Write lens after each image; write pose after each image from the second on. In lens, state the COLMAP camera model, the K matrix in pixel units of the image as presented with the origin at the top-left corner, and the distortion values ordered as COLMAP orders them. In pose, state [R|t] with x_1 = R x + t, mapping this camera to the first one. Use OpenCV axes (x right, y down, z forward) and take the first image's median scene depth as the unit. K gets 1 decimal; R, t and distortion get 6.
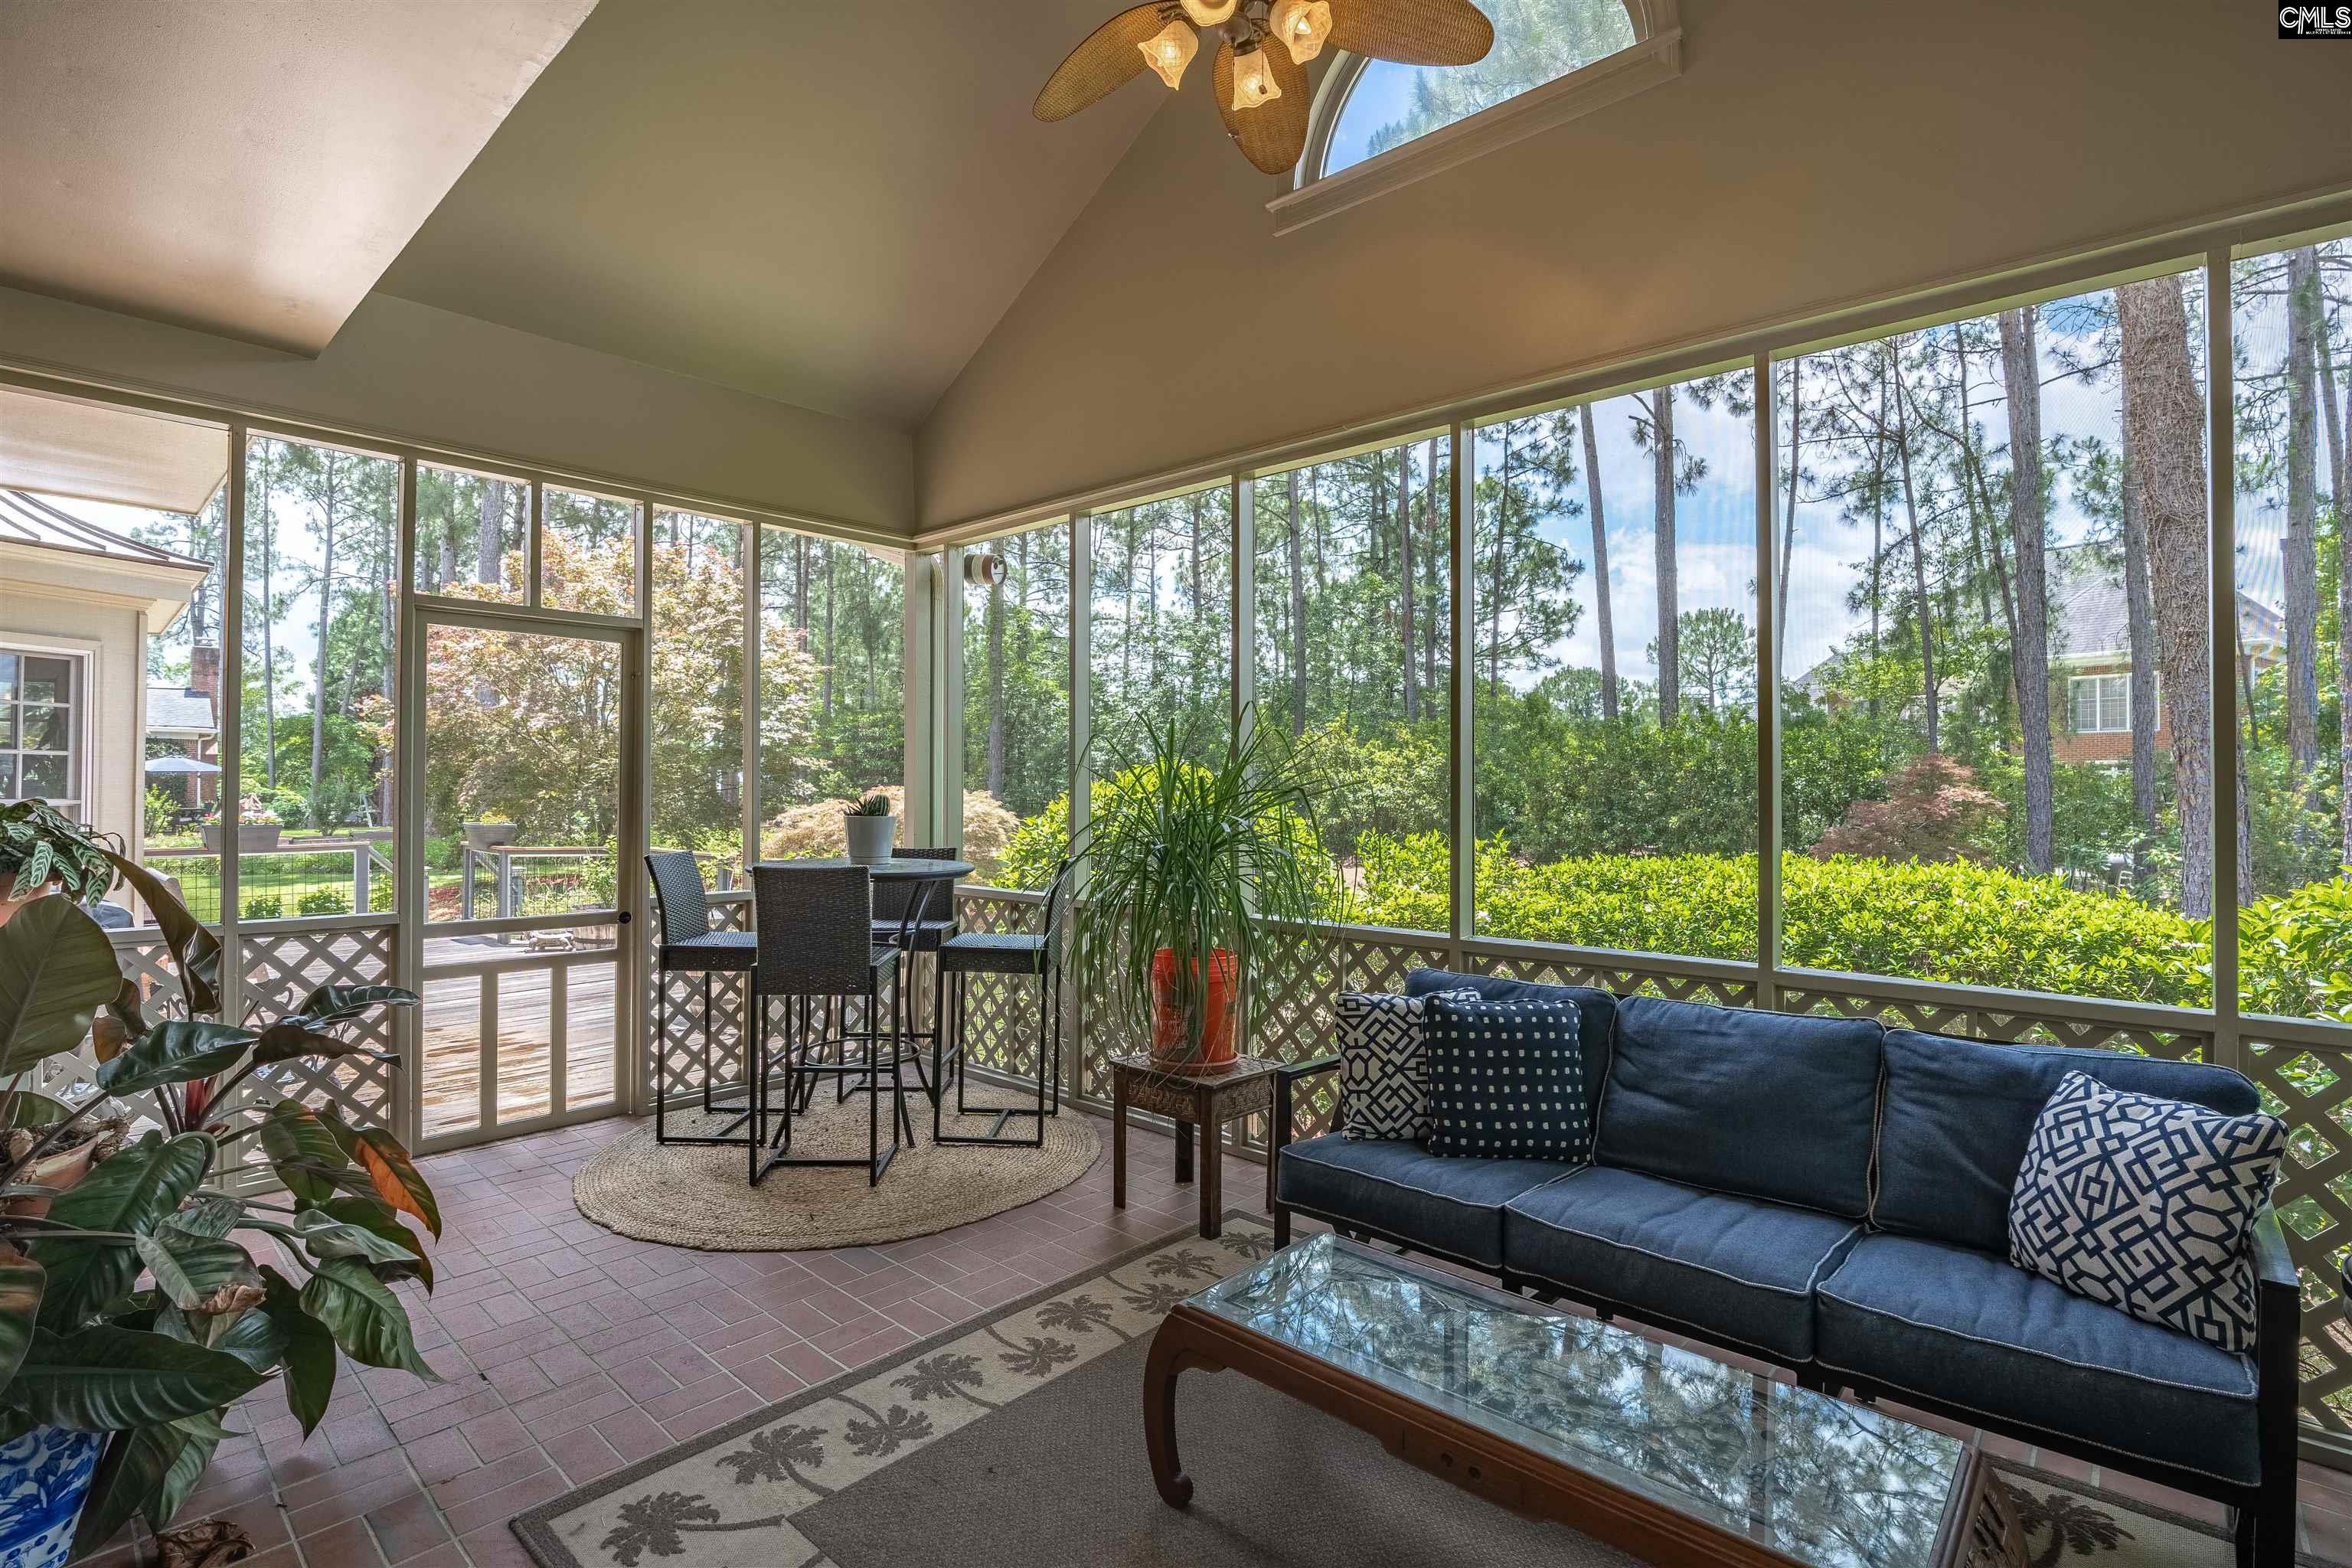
lens RADIAL K [[1095.4, 0, 1172.3], [0, 1095.4, 772.6], [0, 0, 1]] dist [-0.017024, 0.000451]
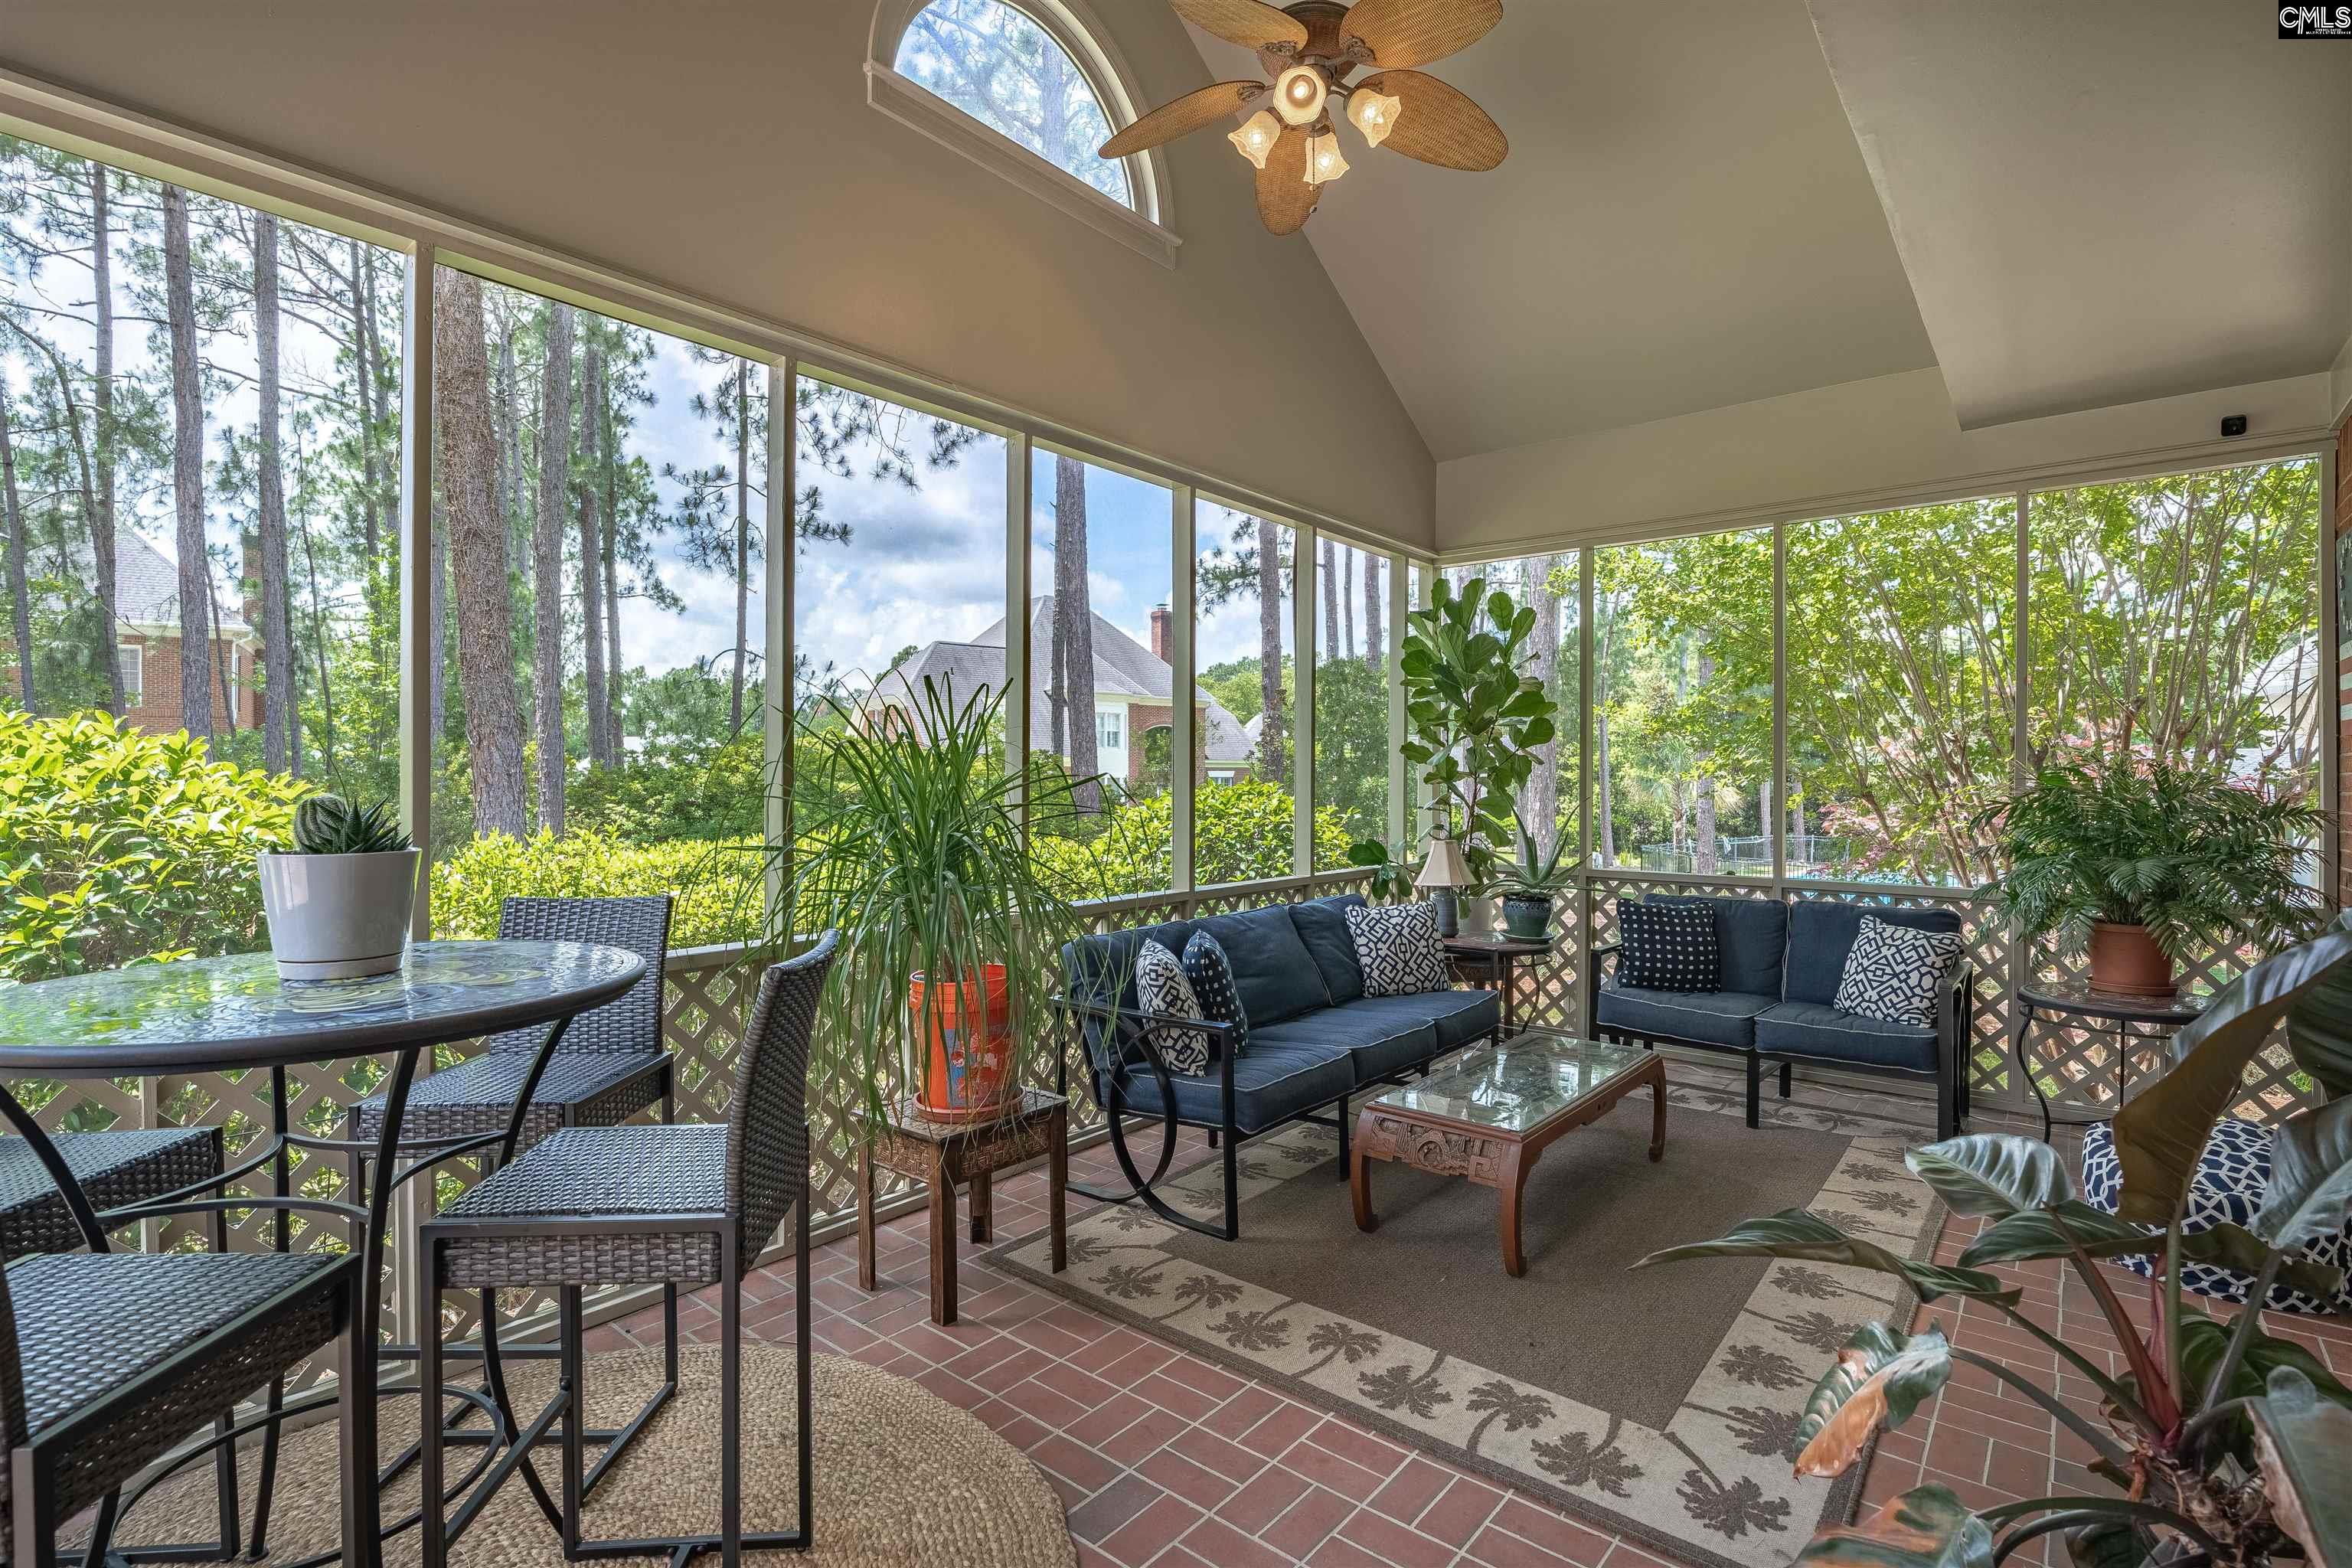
lens RADIAL K [[1095.4, 0, 1172.3], [0, 1095.4, 772.6], [0, 0, 1]] dist [-0.017024, 0.000451]
pose [[-0.047984, -0.004725, 0.998837, -0.886059], [-0.011259, 0.999928, 0.004189, 0.003017], [-0.998785, -0.011045, -0.048034, 0.955957]]
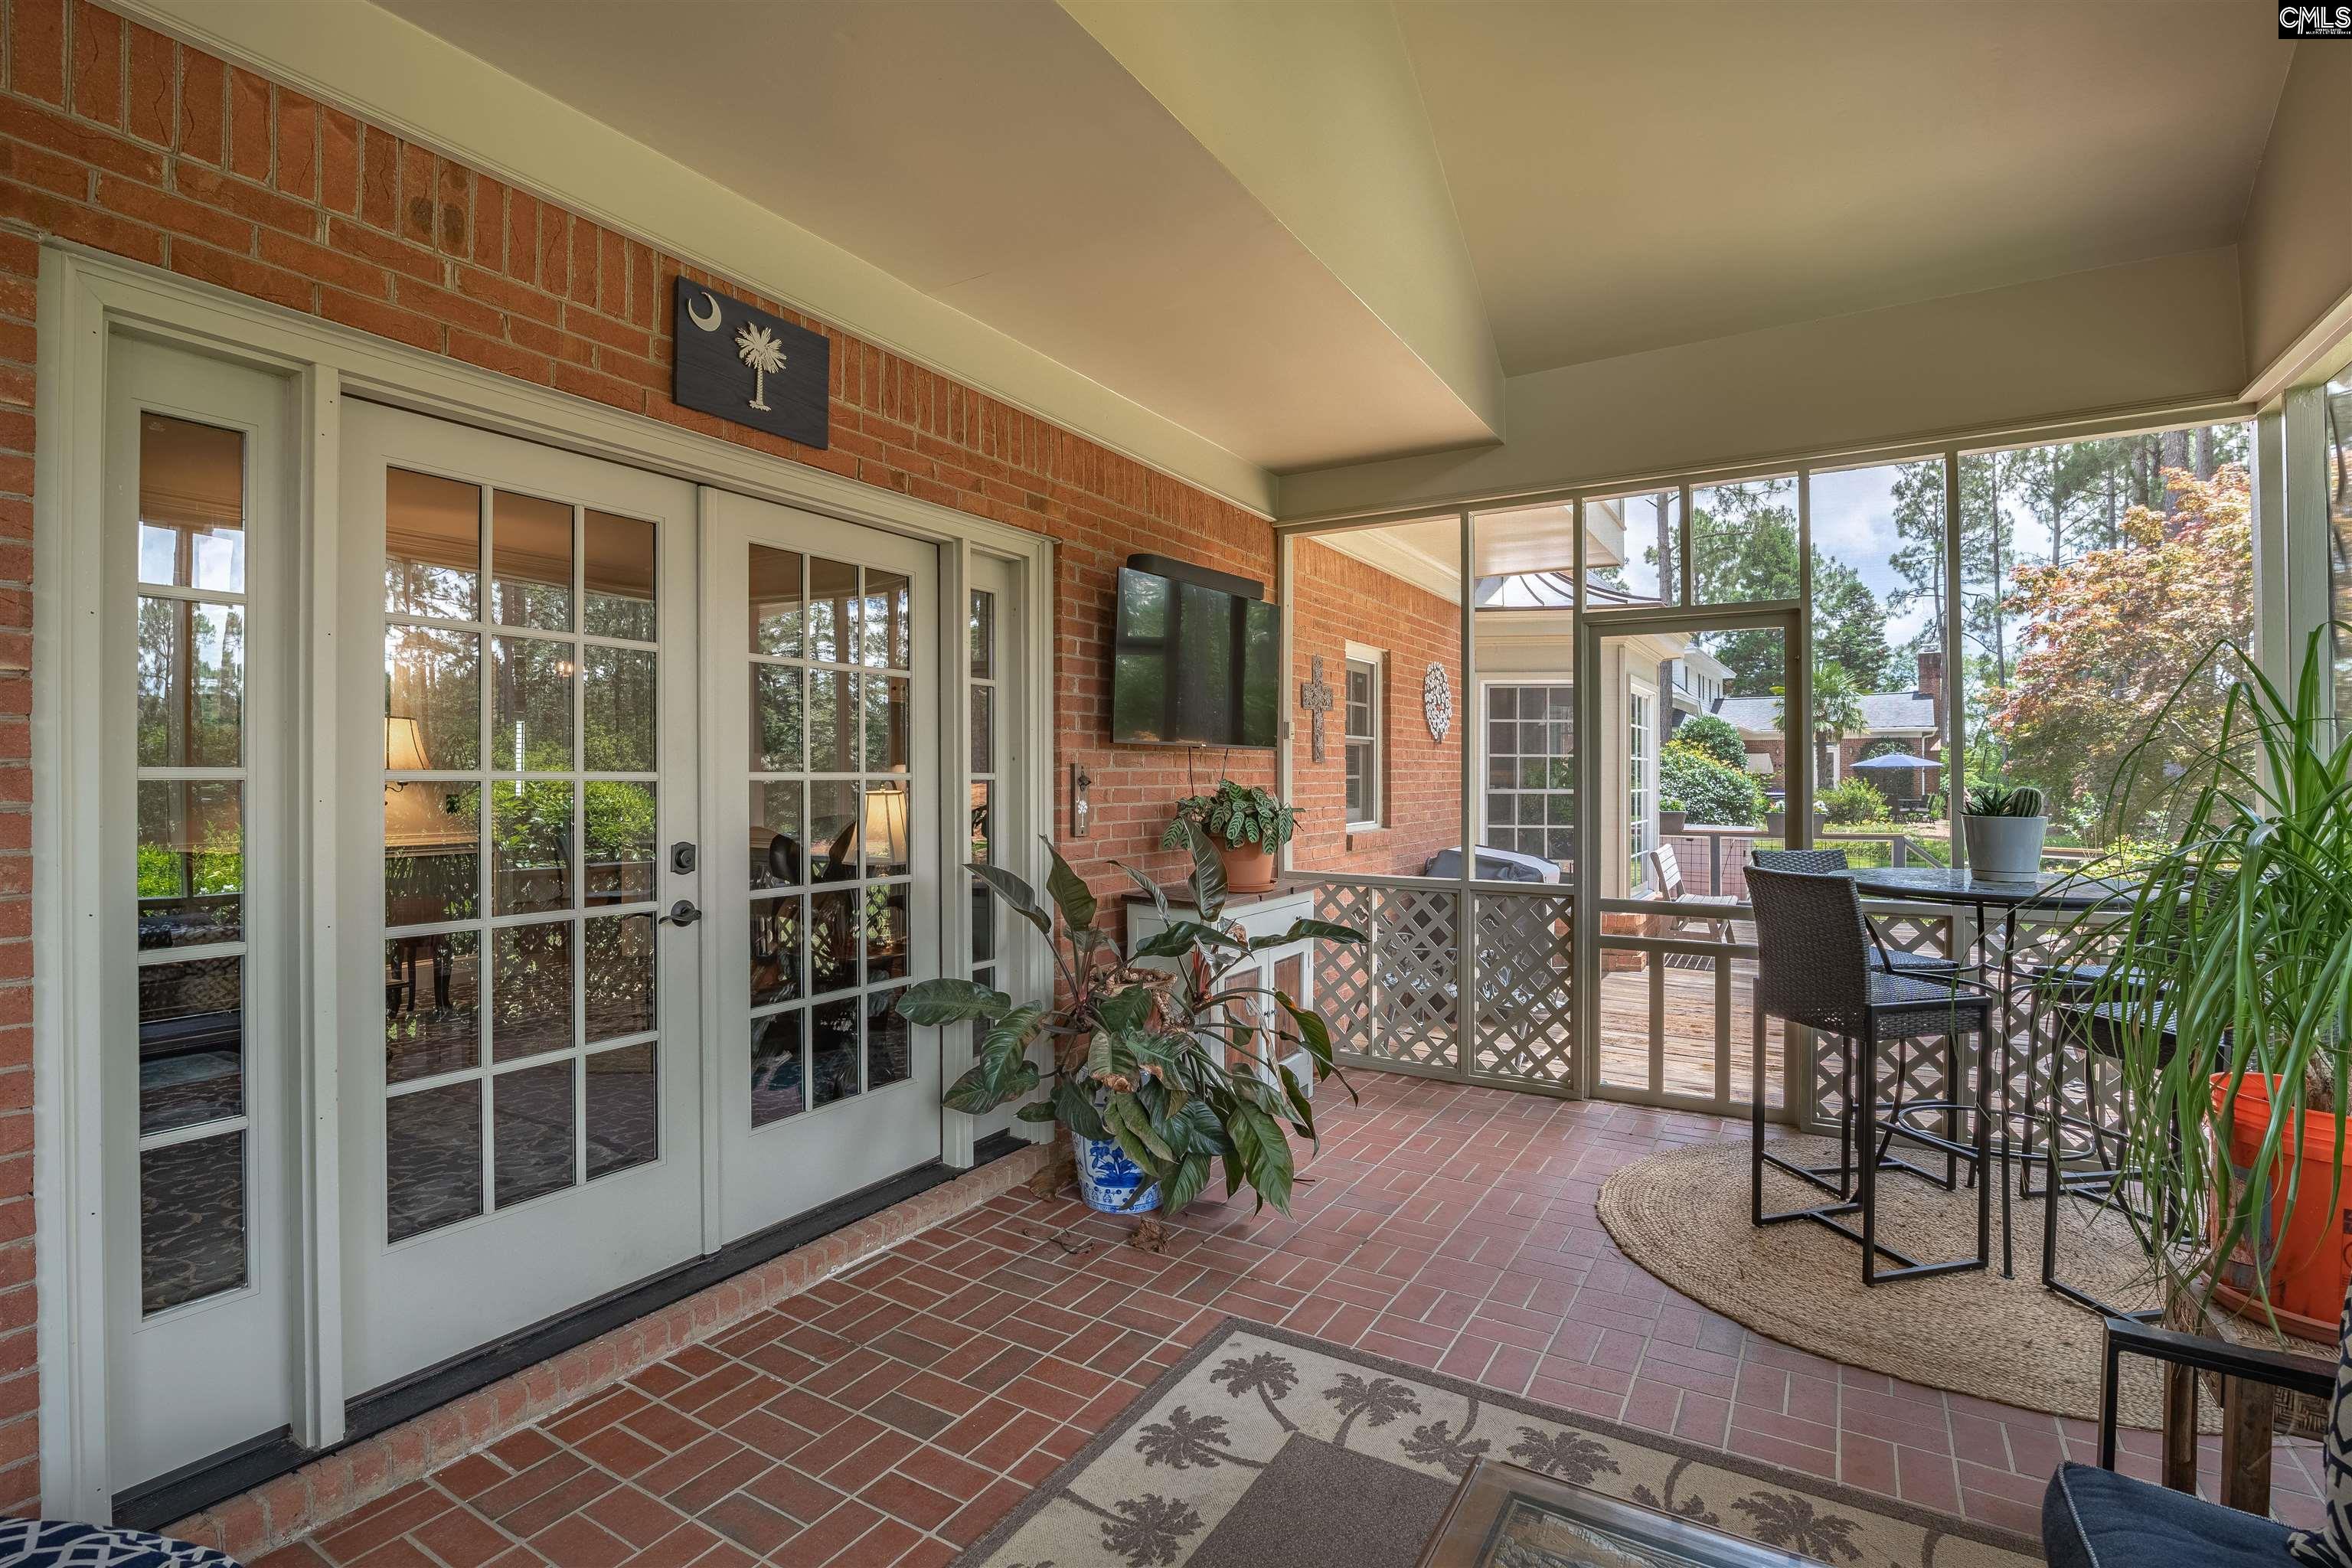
lens RADIAL K [[1095.4, 0, 1172.3], [0, 1095.4, 772.6], [0, 0, 1]] dist [-0.017024, 0.000451]
pose [[0.197286, -0.008901, -0.980306, 0.441956], [0.014801, 0.999872, -0.006100, 0.007384], [0.980234, -0.013306, 0.197392, 0.403002]]
